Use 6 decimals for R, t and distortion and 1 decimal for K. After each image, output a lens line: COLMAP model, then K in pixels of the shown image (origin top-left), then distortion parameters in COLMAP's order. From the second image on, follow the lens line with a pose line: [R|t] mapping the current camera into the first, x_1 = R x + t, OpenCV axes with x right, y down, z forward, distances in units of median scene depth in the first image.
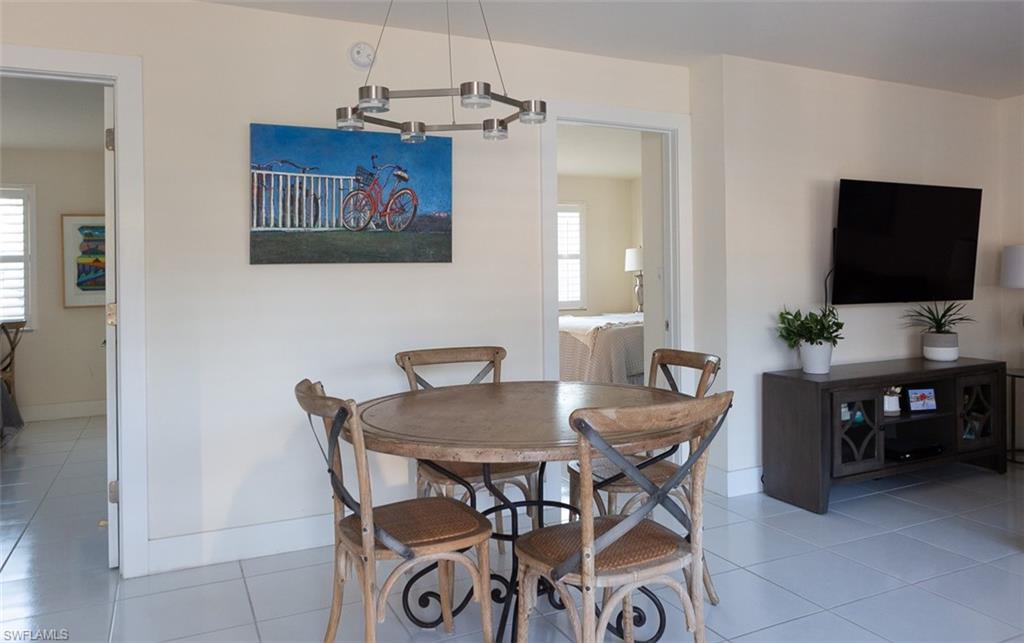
lens RADIAL K [[766.1, 0, 567.3], [0, 766.1, 264.0], [0, 0, 1]] dist [-0.029894, 0.021851]
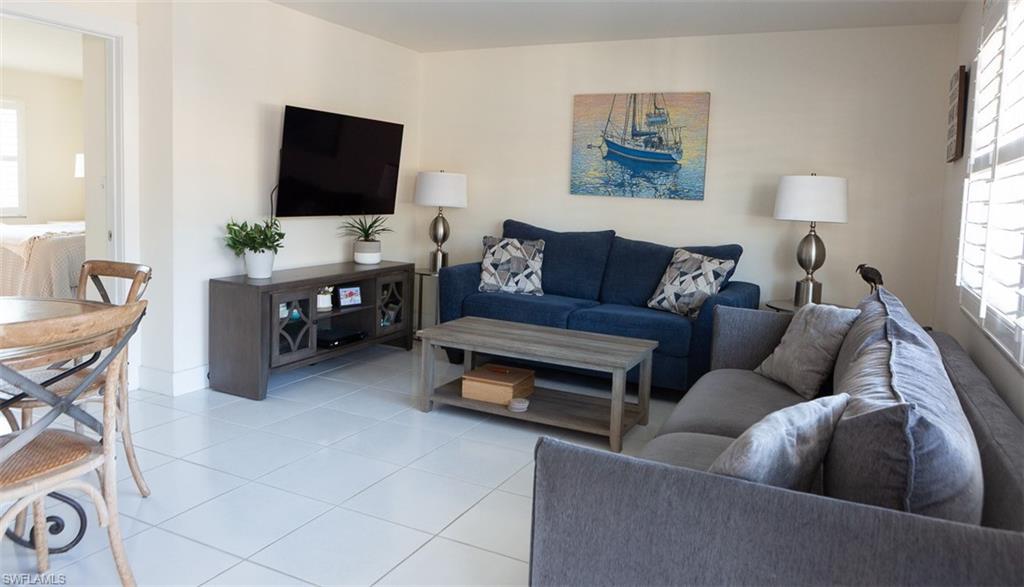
lens RADIAL K [[695.3, 0, 514.2], [0, 695.3, 242.0], [0, 0, 1]] dist [-0.030876, 0.022193]
pose [[0.810488, -0.008749, 0.585690, 0.035907], [-0.046266, 0.995808, 0.078898, -0.007947], [-0.583925, -0.091043, 0.806686, -0.039207]]
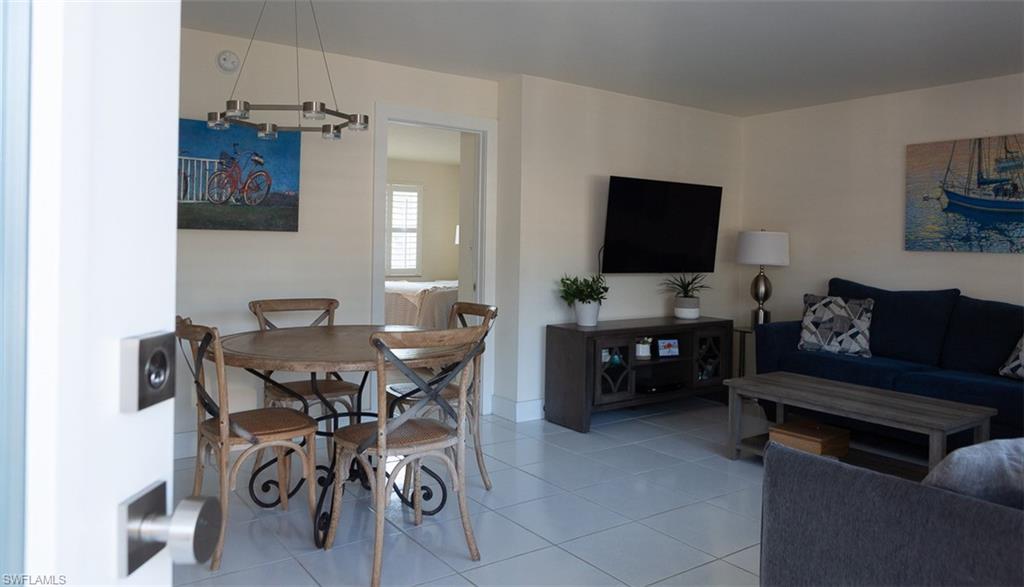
lens RADIAL K [[708.2, 0, 508.9], [0, 708.2, 236.0], [0, 0, 1]] dist [-0.020366, 0.001602]
pose [[0.991297, 0.027640, 0.128710, 0.040929], [-0.027074, 0.999615, -0.006144, 0.002713], [-0.128830, 0.002606, 0.991663, -0.181124]]
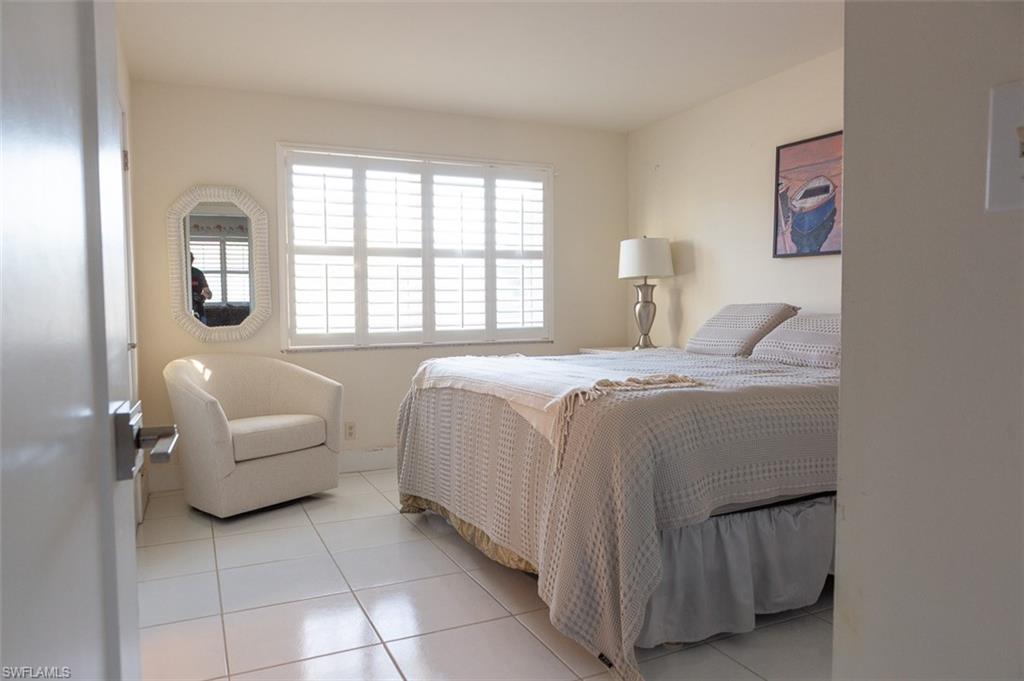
lens RADIAL K [[704.7, 0, 512.0], [0, 704.7, 340.5], [0, 0, 1]] dist [-0.002470, 0.010475]
pose [[0.999123, 0.003992, -0.041674, 0.037145], [-0.001420, 0.998103, 0.061549, 0.056957], [0.041841, -0.061436, 0.997234, 1.058690]]
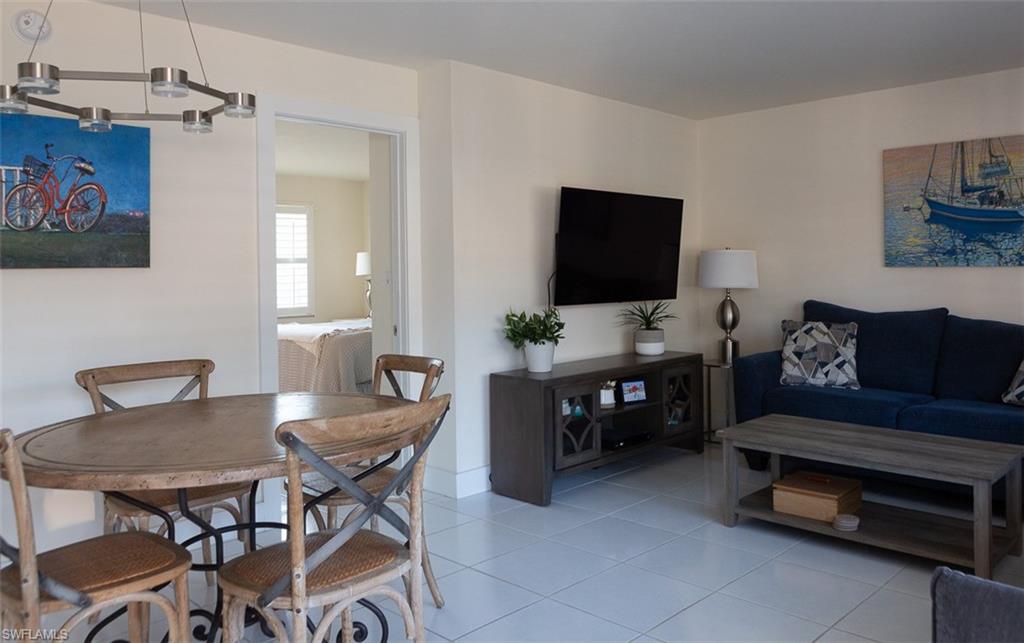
lens RADIAL K [[766.1, 0, 567.3], [0, 766.1, 264.0], [0, 0, 1]] dist [-0.029894, 0.021851]
pose [[0.943177, -0.002286, 0.332284, 0.014150], [0.003864, 0.999984, -0.004088, -0.000311], [-0.332269, 0.005140, 0.943171, -0.002773]]
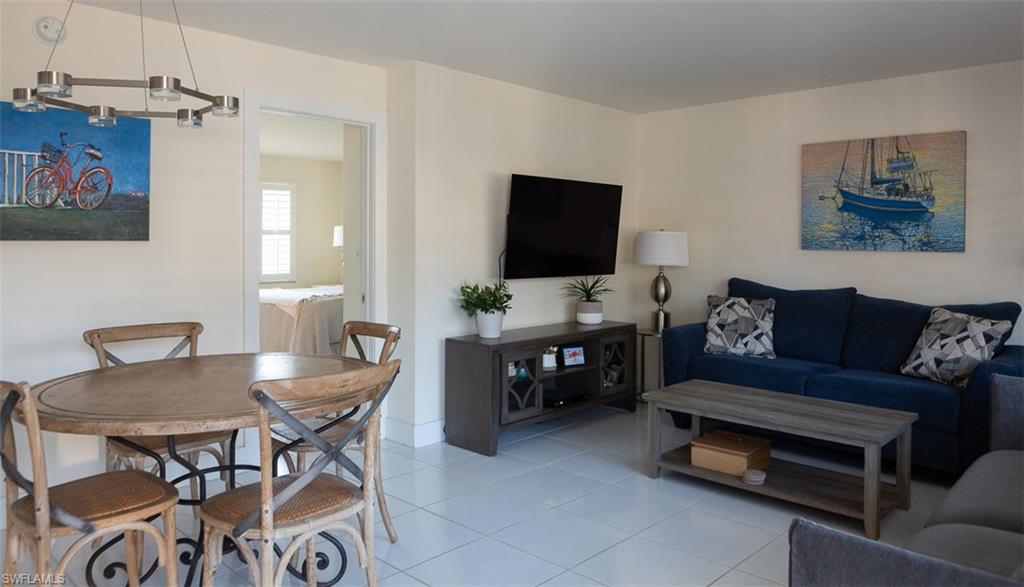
lens RADIAL K [[695.3, 0, 514.2], [0, 695.3, 242.0], [0, 0, 1]] dist [-0.030876, 0.022193]
pose [[0.949393, 0.011607, 0.313876, 0.023972], [-0.013745, 0.999895, 0.004601, -0.011153], [-0.313790, -0.008683, 0.949453, -0.035368]]
